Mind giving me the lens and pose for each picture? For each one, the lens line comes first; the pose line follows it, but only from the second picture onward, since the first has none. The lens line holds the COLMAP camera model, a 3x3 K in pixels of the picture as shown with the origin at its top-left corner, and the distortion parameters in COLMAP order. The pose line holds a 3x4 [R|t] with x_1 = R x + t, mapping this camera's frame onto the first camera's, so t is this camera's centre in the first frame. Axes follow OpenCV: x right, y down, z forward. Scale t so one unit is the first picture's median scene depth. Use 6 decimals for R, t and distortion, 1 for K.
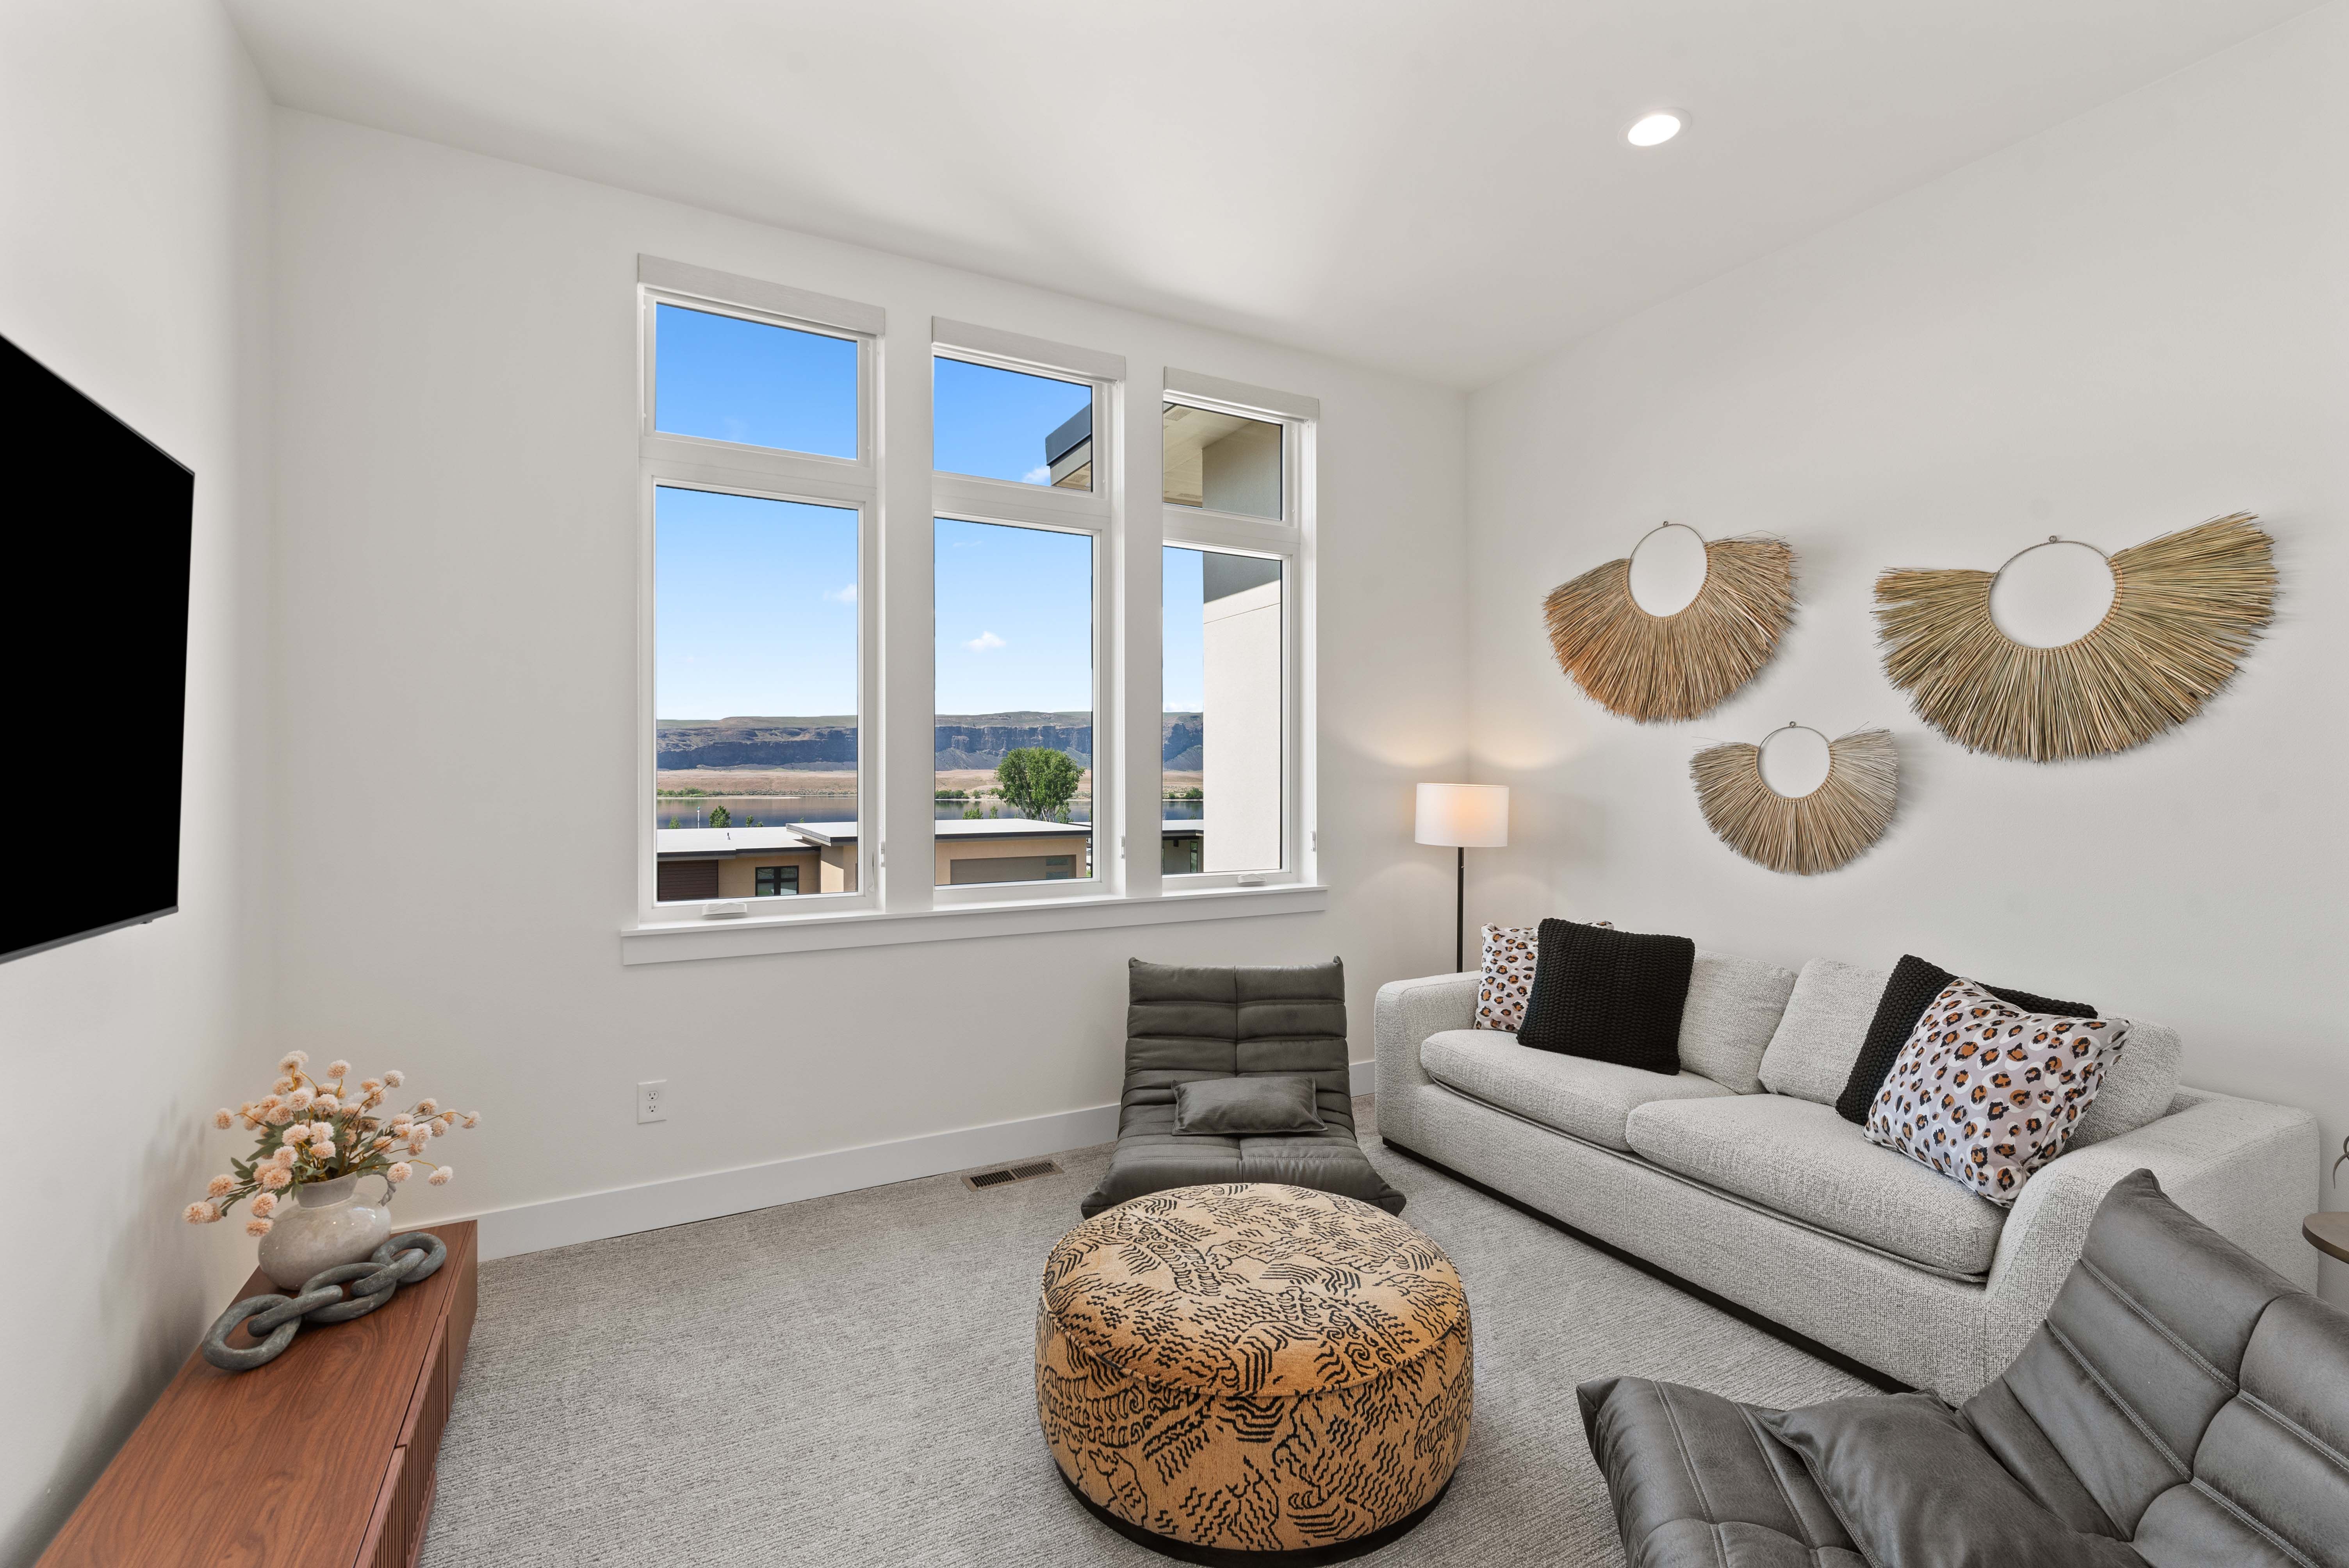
lens RADIAL K [[1025.5, 0, 1212.1], [0, 1025.5, 795.0], [0, 0, 1]] dist [0.003493, -0.000427]
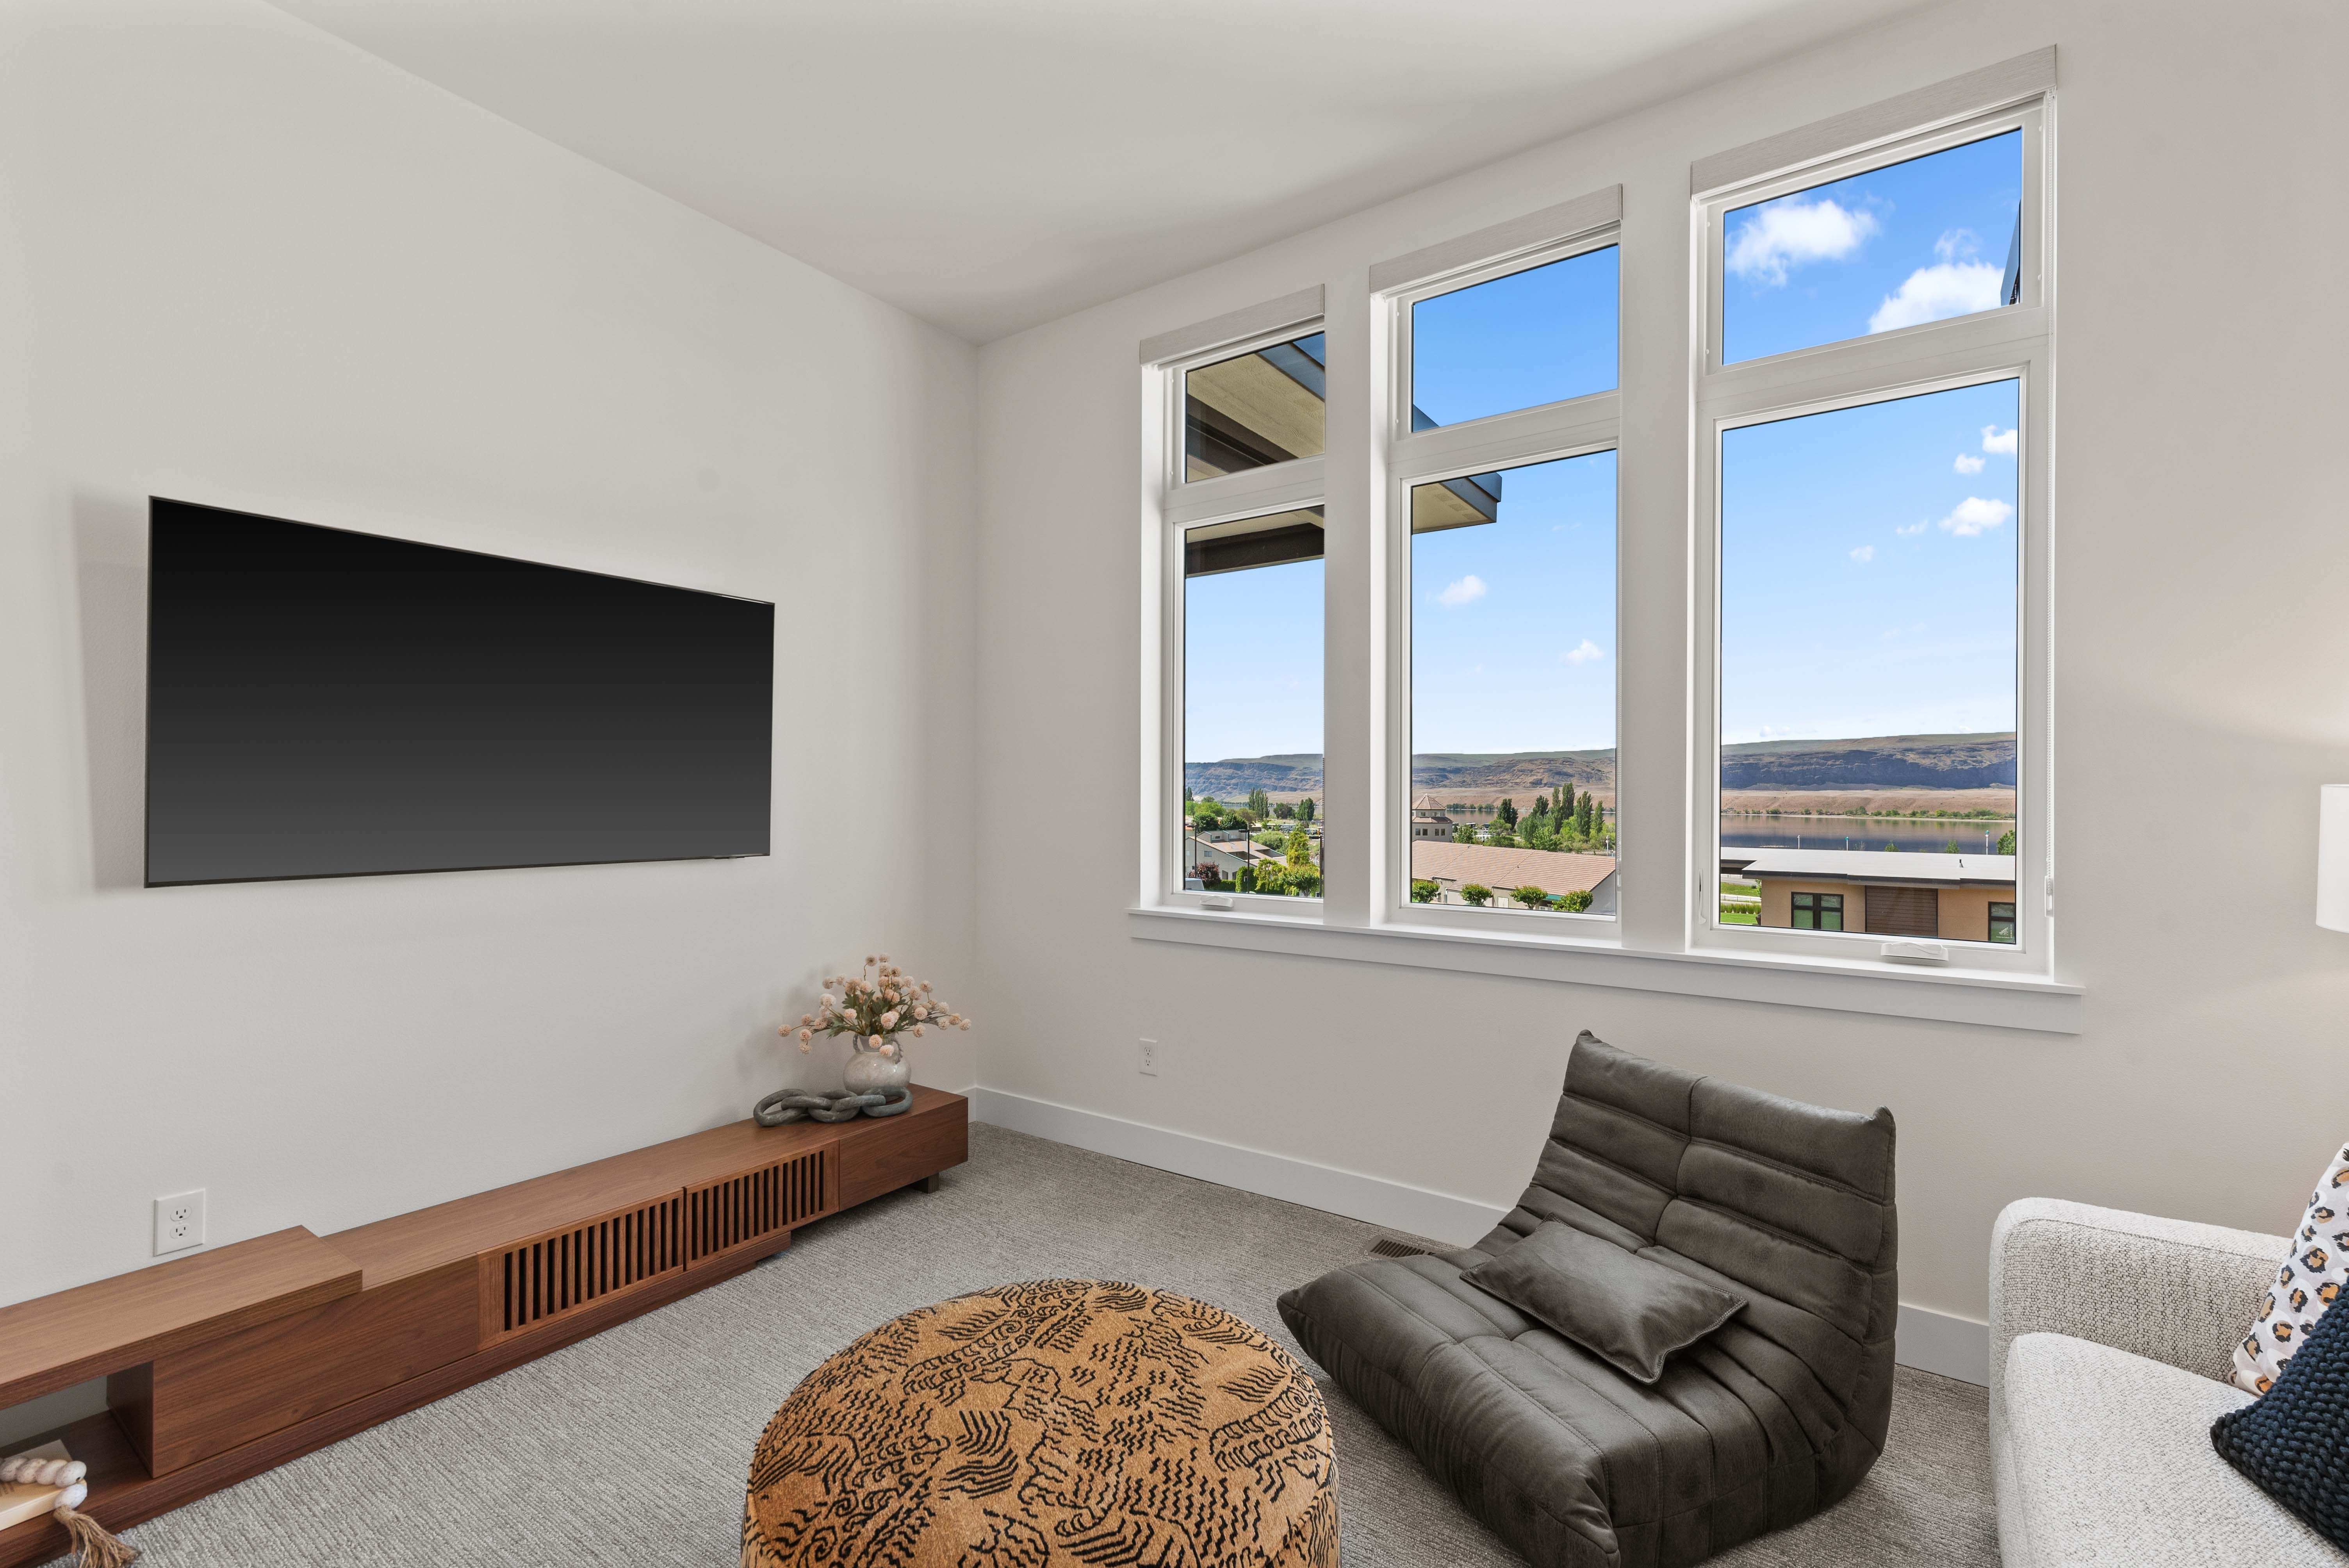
lens RADIAL K [[1025.5, 0, 1208.0], [0, 1025.5, 816.2], [0, 0, 1]] dist [0.003493, -0.000427]
pose [[0.435585, 0.018970, -0.899948, 0.537725], [-0.017861, 0.999763, 0.012429, 0.007391], [0.899971, 0.010660, 0.435820, 0.546728]]
